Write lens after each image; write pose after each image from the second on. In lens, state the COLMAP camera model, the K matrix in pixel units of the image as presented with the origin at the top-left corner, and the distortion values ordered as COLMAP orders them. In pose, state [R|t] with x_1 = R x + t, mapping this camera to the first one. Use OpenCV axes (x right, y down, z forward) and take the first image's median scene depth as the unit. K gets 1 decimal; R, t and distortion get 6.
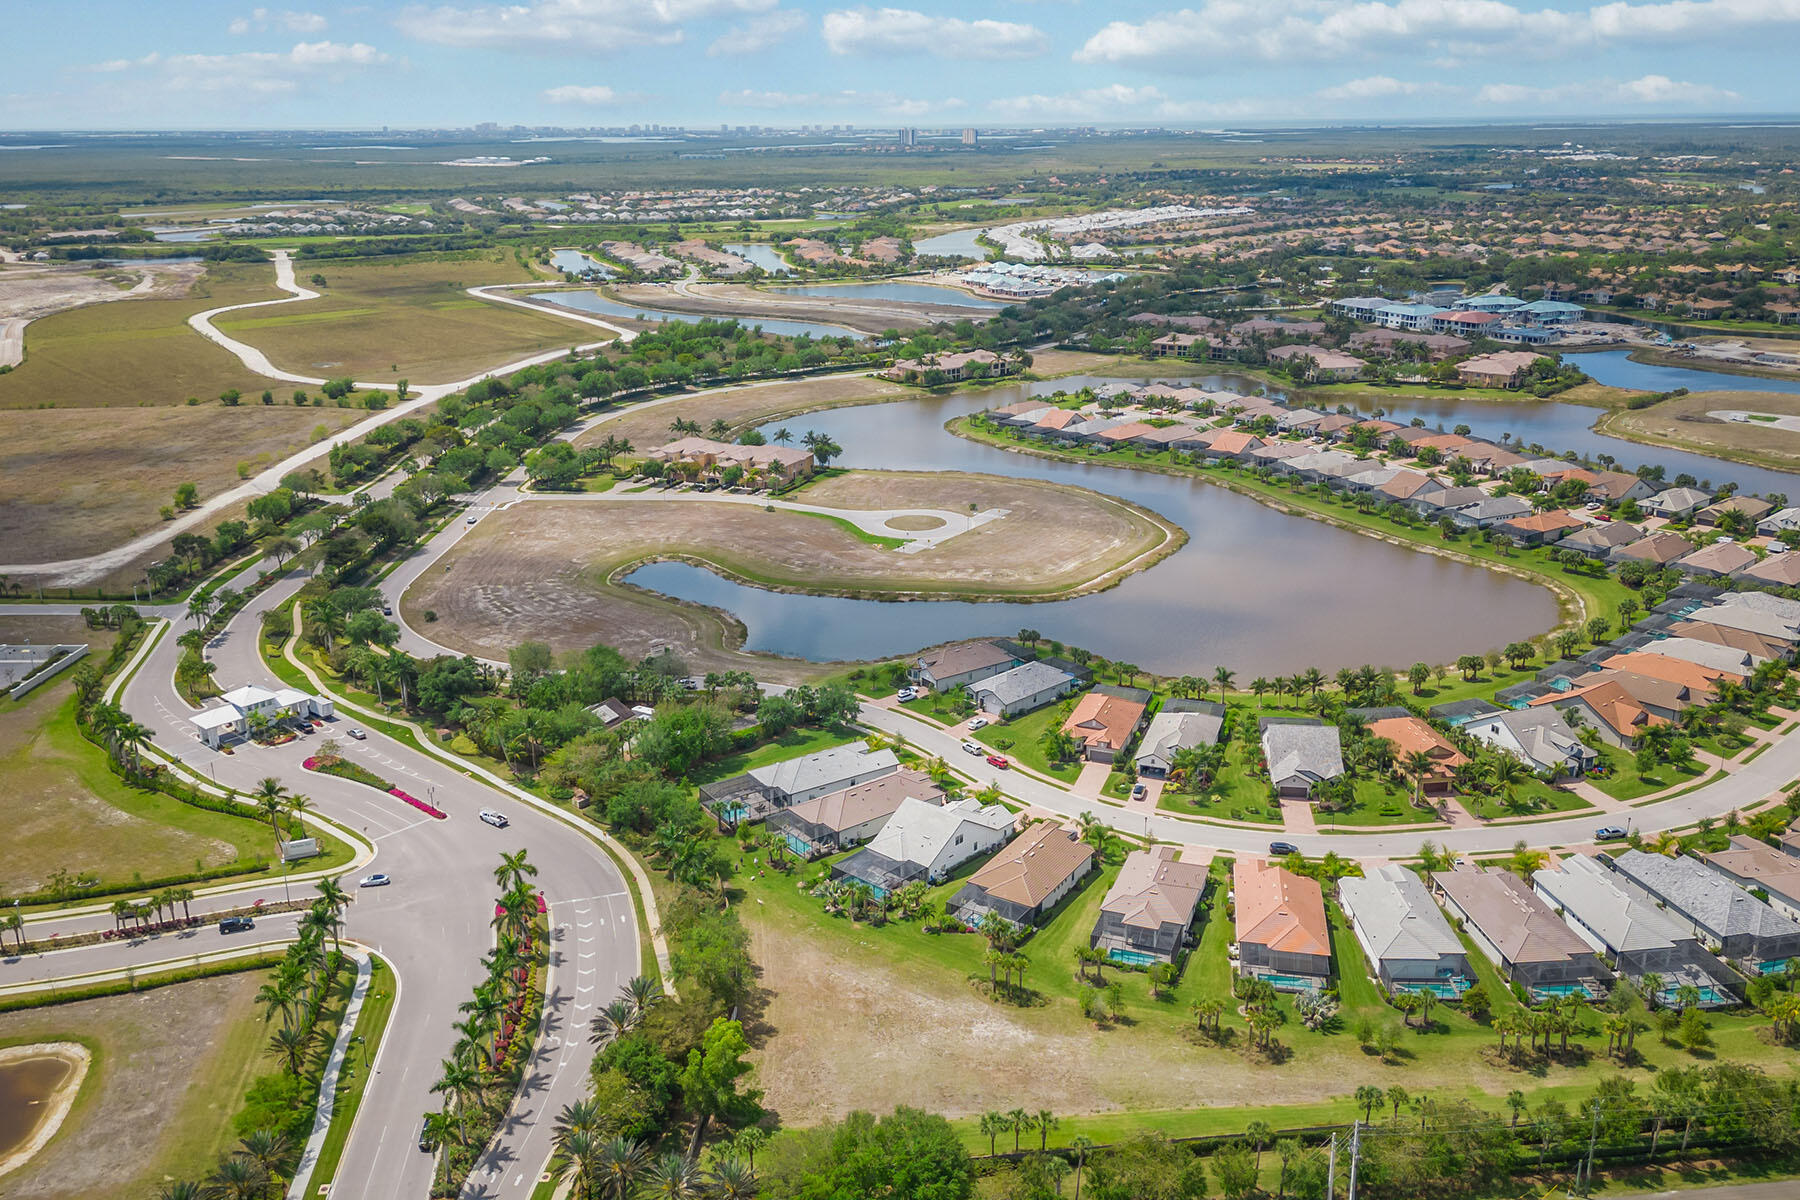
lens RADIAL K [[1508.8, 0, 897.2], [0, 1508.8, 625.1], [0, 0, 1]] dist [0.093015, -0.136837]
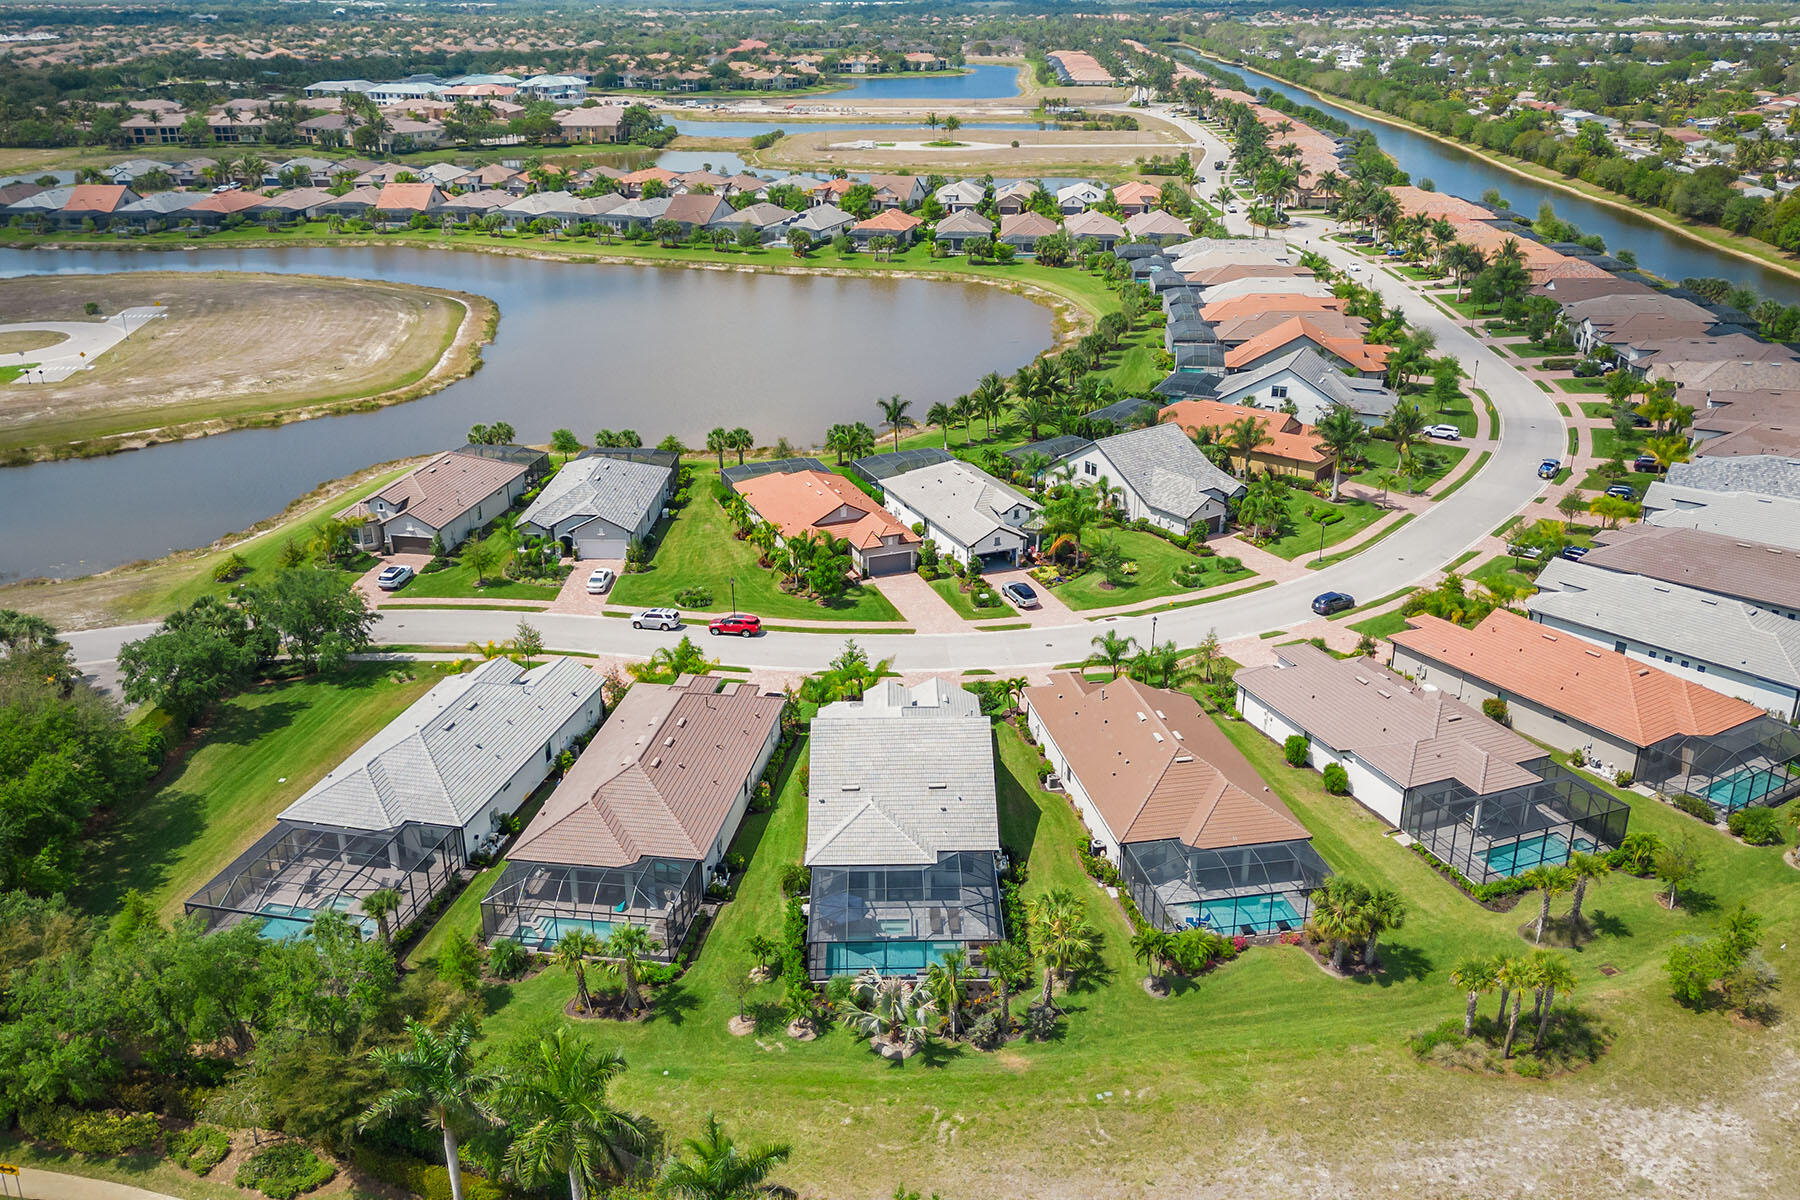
lens RADIAL K [[1508.8, 0, 897.2], [0, 1508.8, 625.1], [0, 0, 1]] dist [0.093015, -0.136837]
pose [[0.726313, -0.262279, 0.635357, -0.129386], [0.220803, 0.964376, 0.145687, 0.019380], [-0.650934, 0.034475, 0.758351, 0.377012]]
